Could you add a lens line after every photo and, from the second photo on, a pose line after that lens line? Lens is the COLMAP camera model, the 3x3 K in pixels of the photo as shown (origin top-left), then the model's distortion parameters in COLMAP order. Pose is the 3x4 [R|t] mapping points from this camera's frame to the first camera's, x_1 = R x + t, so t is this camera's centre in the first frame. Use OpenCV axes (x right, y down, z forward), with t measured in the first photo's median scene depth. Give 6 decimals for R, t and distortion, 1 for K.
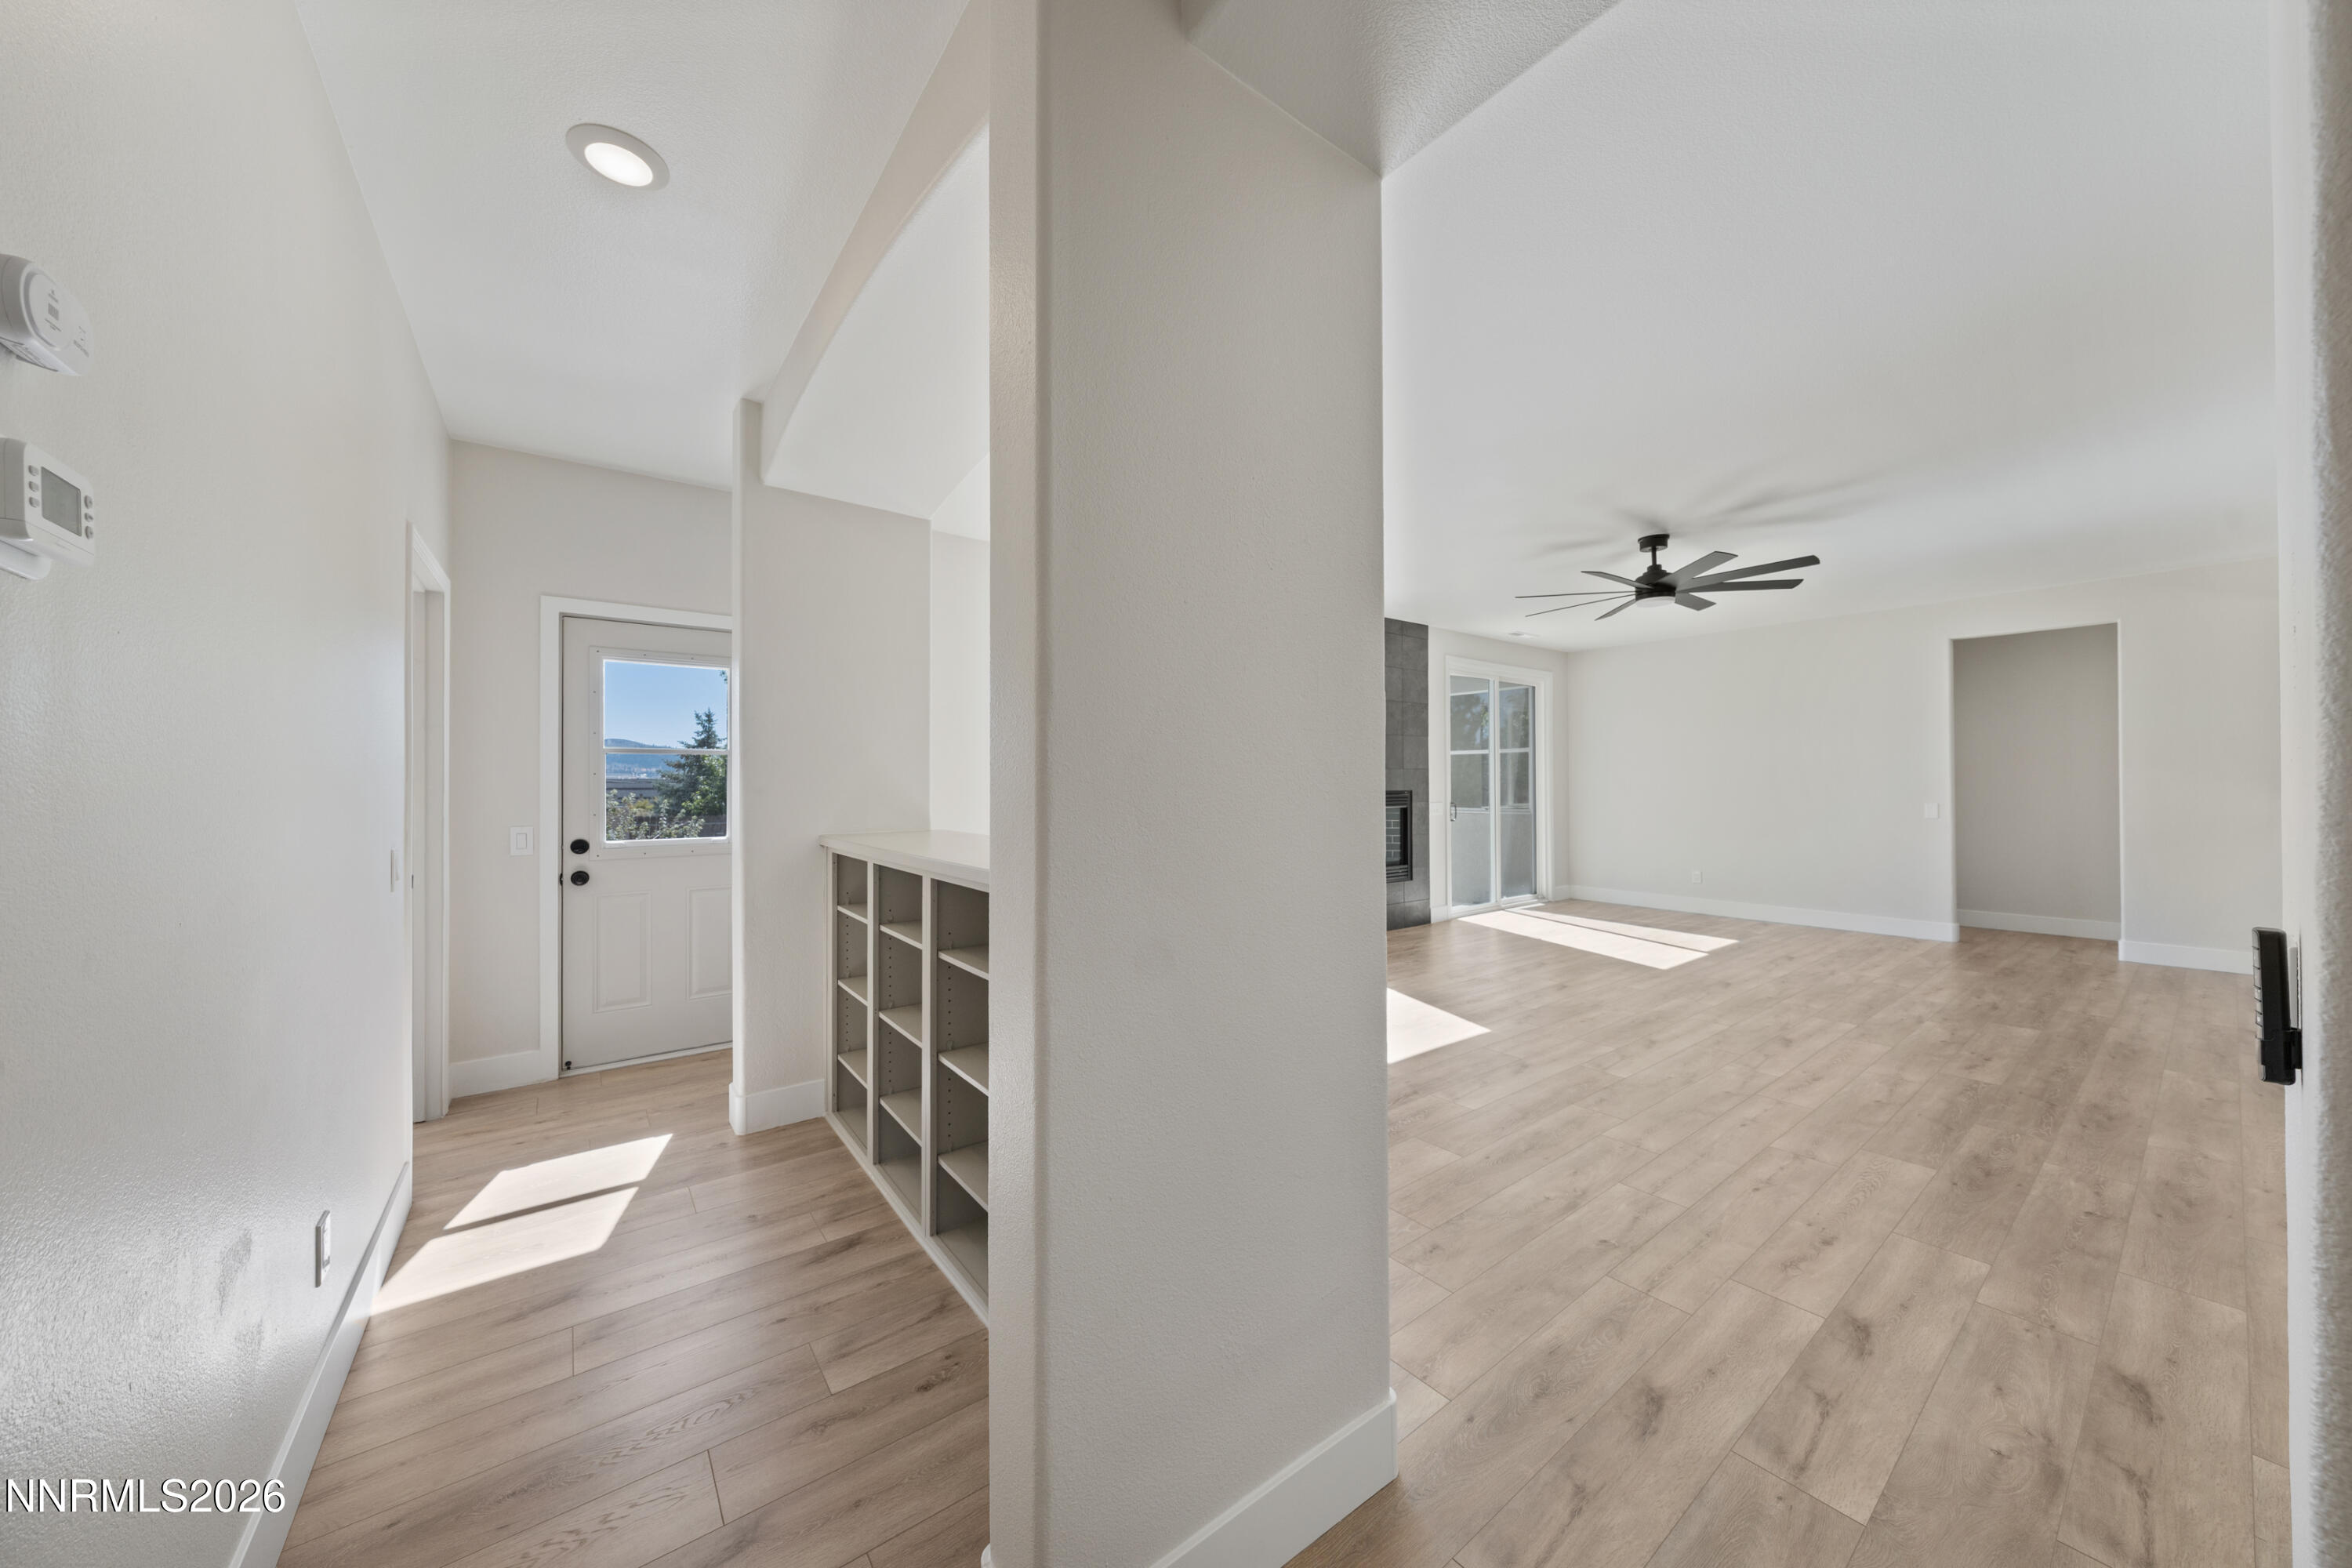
lens RADIAL K [[808.2, 0, 1185.8], [0, 808.2, 773.9], [0, 0, 1]] dist [0.004856, 0.000023]
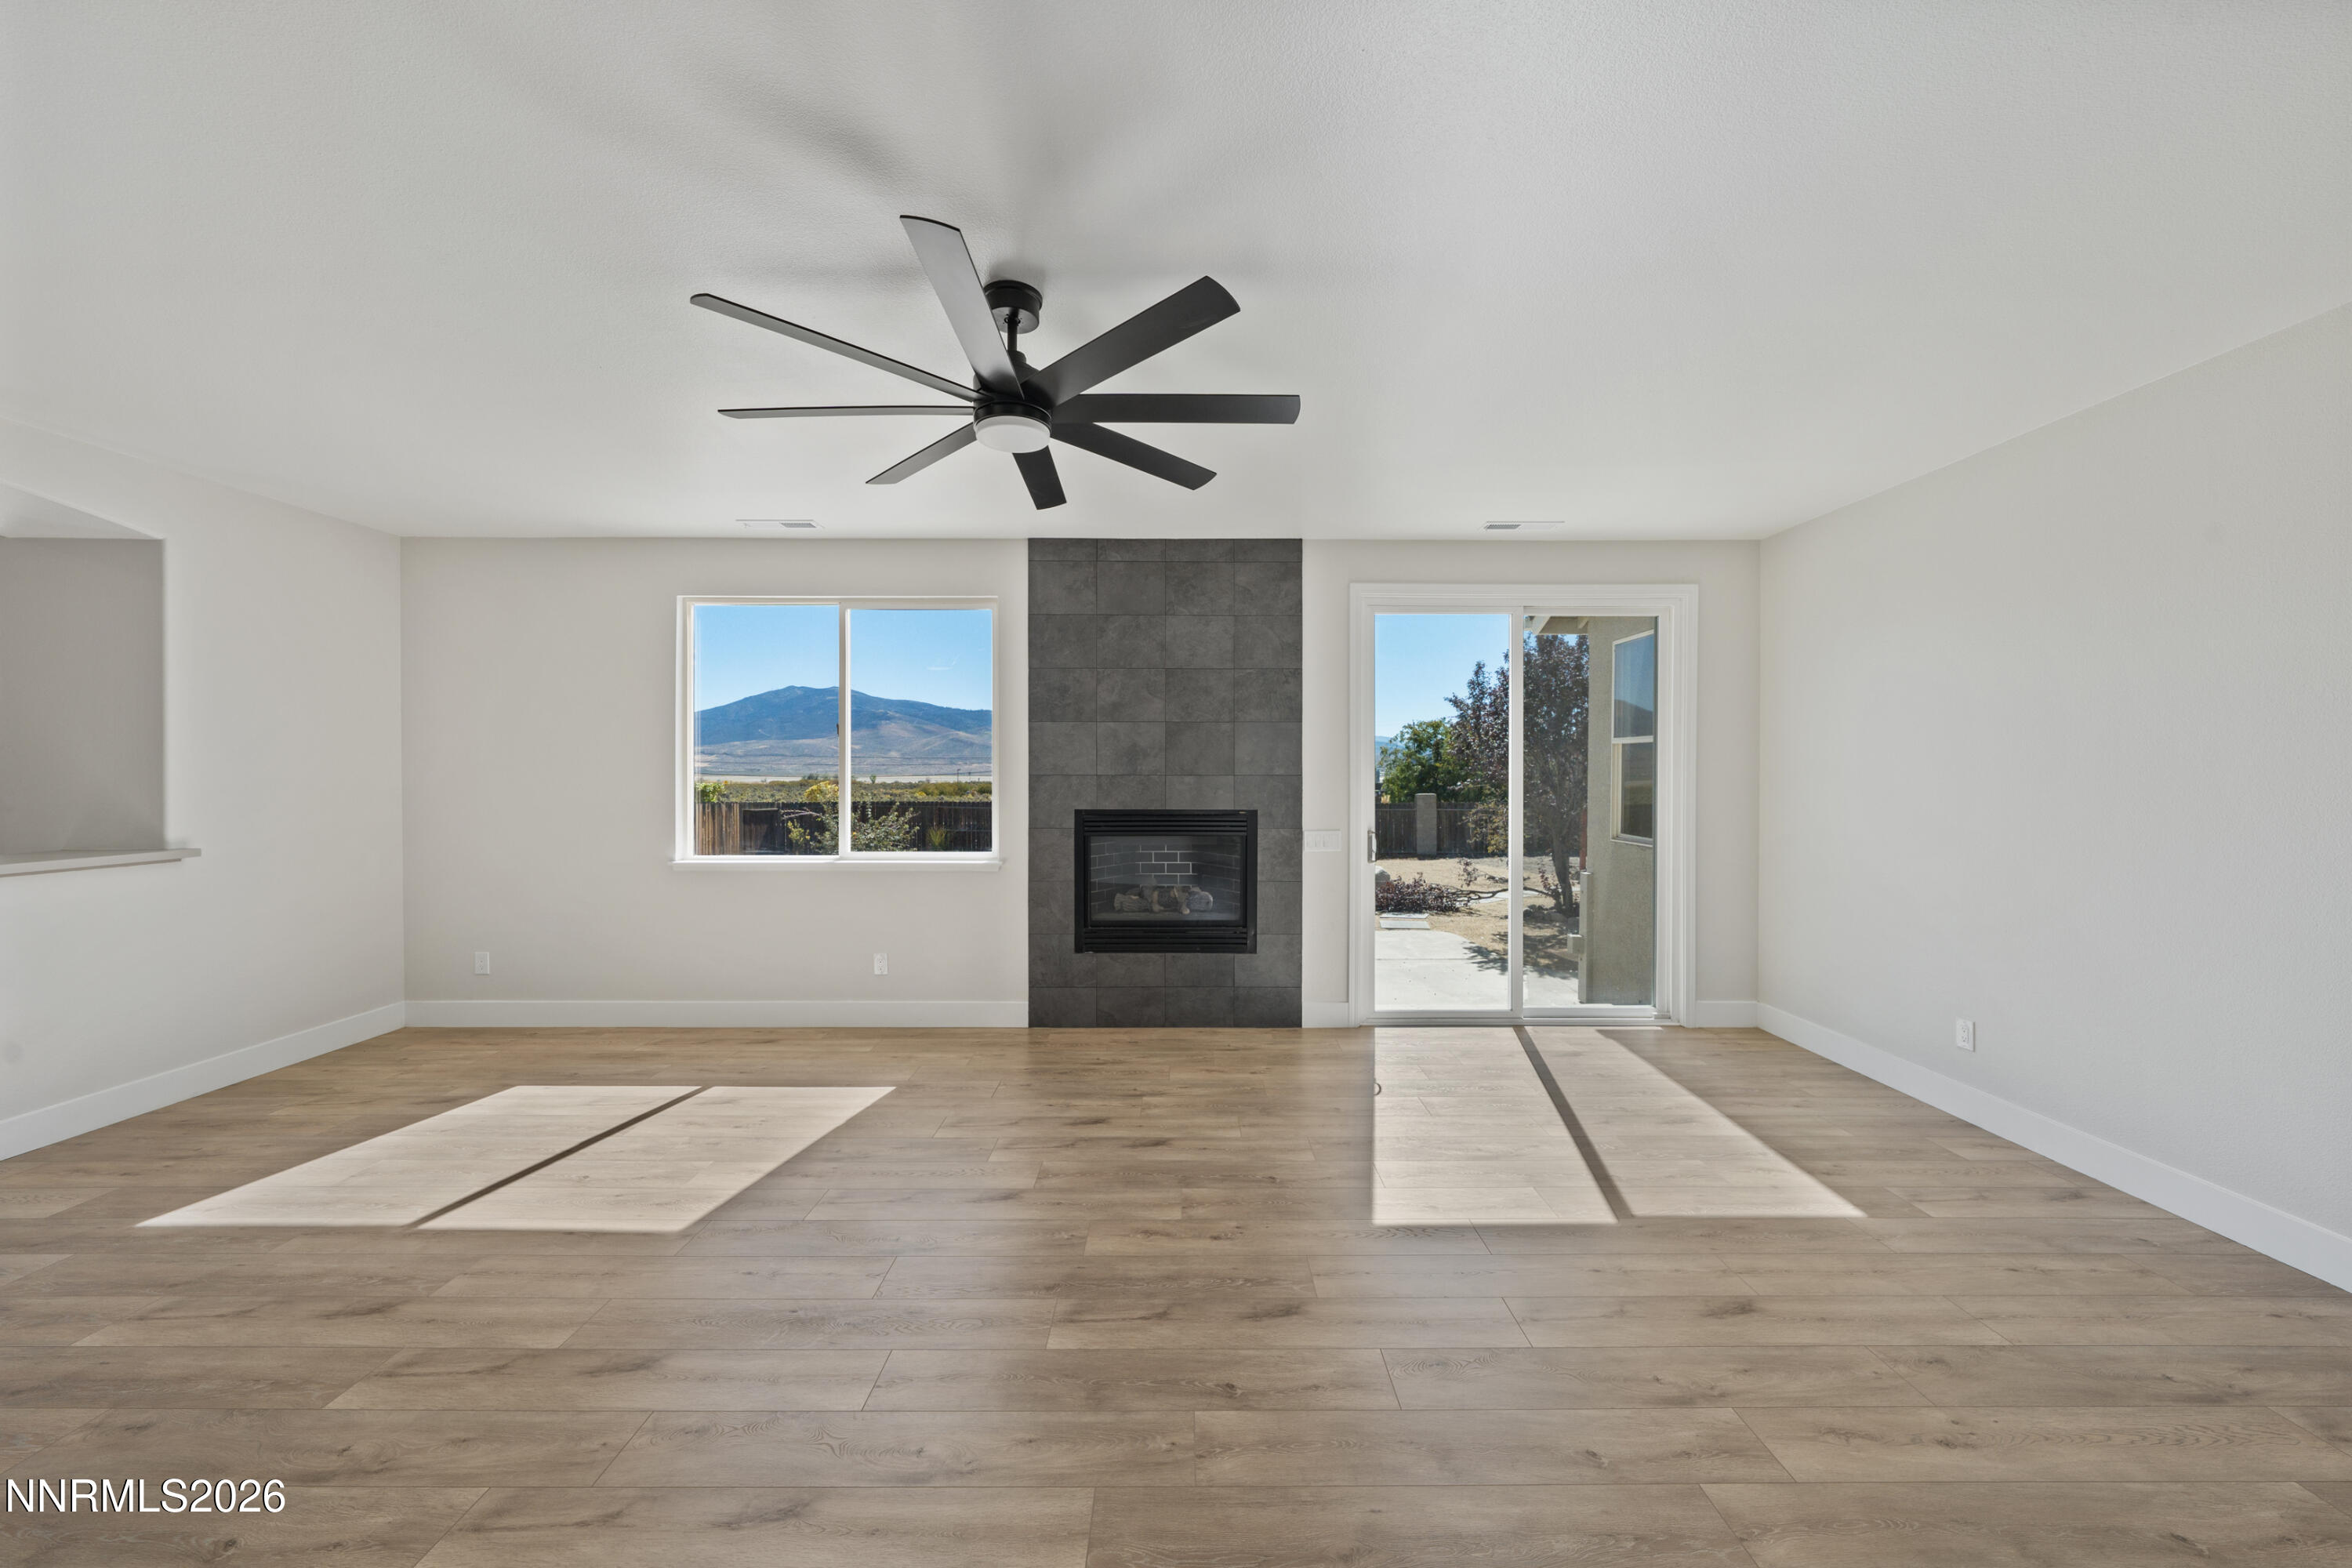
lens RADIAL K [[844.9, 0, 1186.5], [0, 844.9, 795.9], [0, 0, 1]] dist [-0.005207, -0.000012]
pose [[0.798279, 0.024735, -0.601779, 0.617163], [0.001766, 0.999056, 0.043407, -0.018901], [0.602285, -0.035714, 0.797482, 0.437383]]
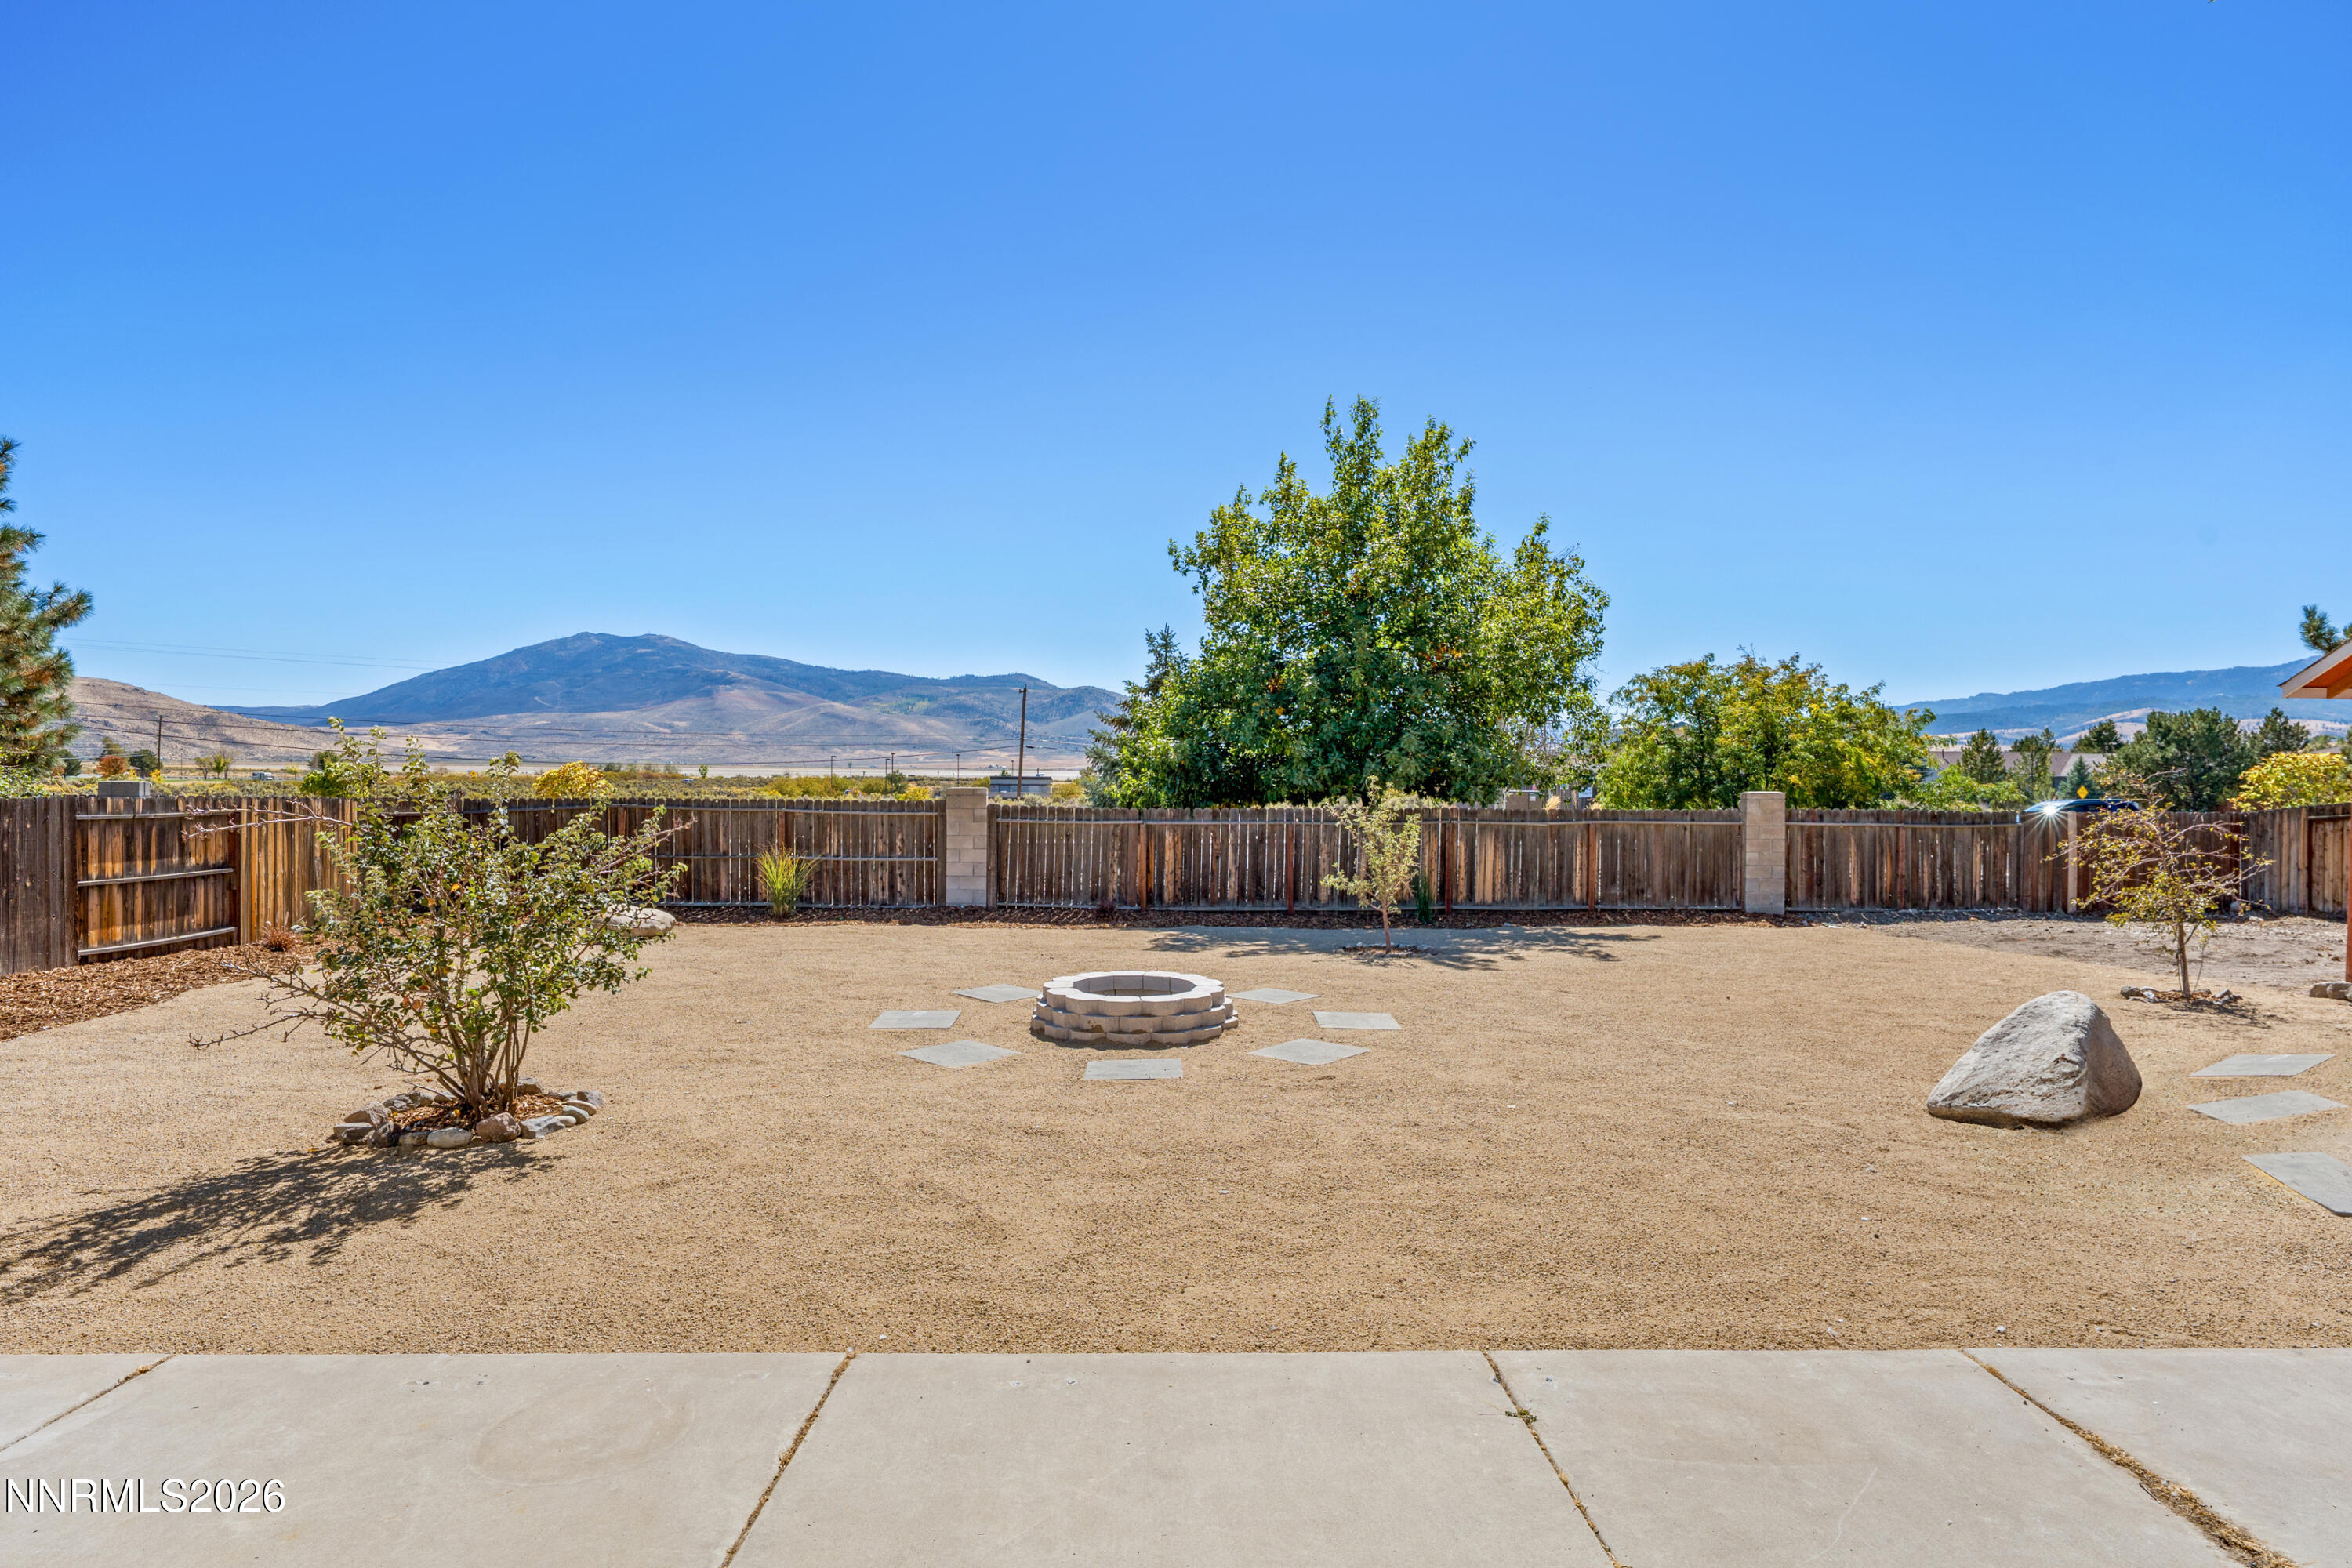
lens RADIAL K [[1256.5, 0, 1165.6], [0, 1256.5, 786.3], [0, 0, 1]] dist [0.000041, -0.000870]
pose [[0.795110, 0.022923, -0.606032, -0.093681], [-0.004145, 0.999467, 0.032366, 0.031560], [0.606451, -0.023223, 0.794782, 0.997299]]
